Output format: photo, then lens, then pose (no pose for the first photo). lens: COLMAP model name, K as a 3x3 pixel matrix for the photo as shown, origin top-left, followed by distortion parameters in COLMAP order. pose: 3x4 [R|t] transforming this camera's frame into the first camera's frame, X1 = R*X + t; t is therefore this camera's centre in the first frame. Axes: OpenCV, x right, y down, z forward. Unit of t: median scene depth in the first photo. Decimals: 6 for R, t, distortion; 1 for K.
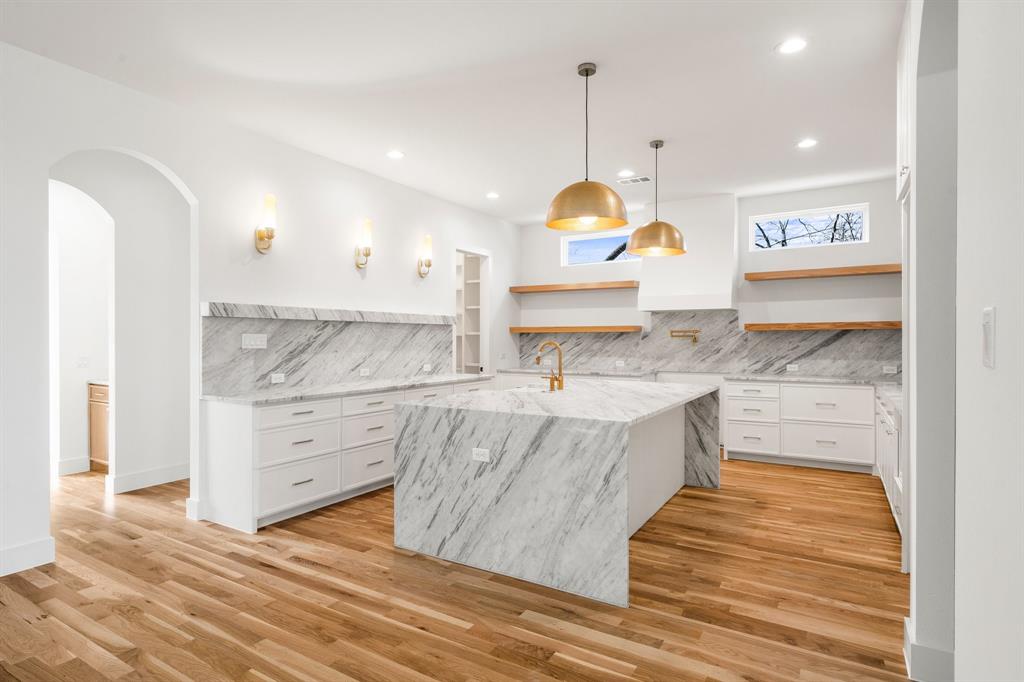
lens RADIAL K [[530.6, 0, 512.6], [0, 530.6, 344.6], [0, 0, 1]] dist [0.004856, 0.000443]
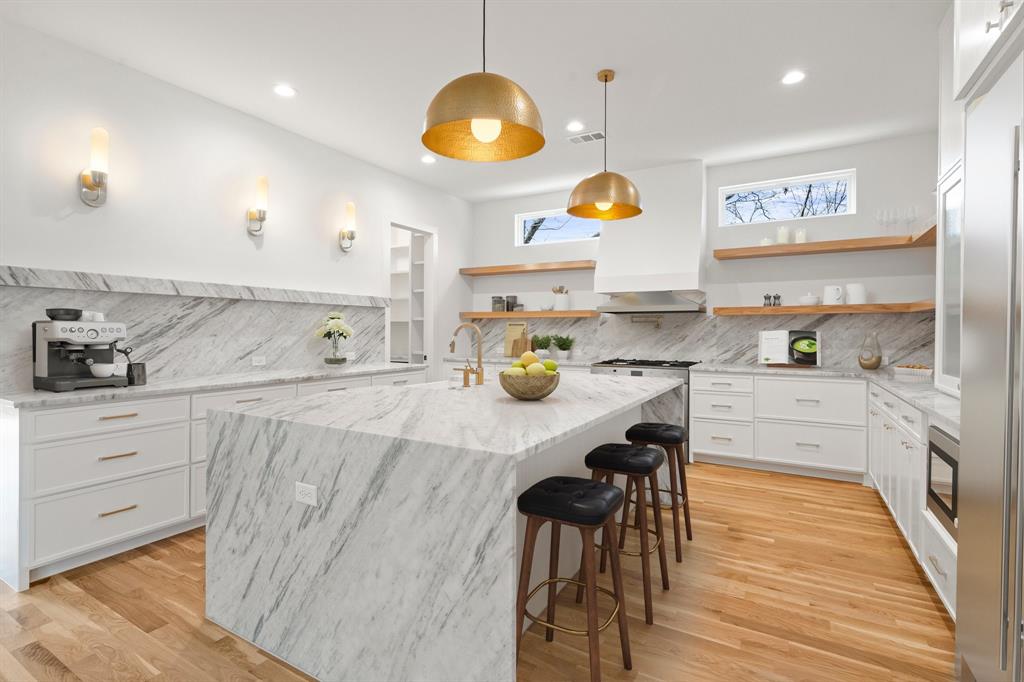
lens RADIAL K [[473.9, 0, 511.6], [0, 473.9, 336.2], [0, 0, 1]] dist [-0.000512, 0.001218]
pose [[0.999858, 0.004671, 0.016173, 0.122419], [-0.004697, 0.999988, 0.001563, 0.011969], [-0.016166, -0.001639, 0.999868, 0.298407]]
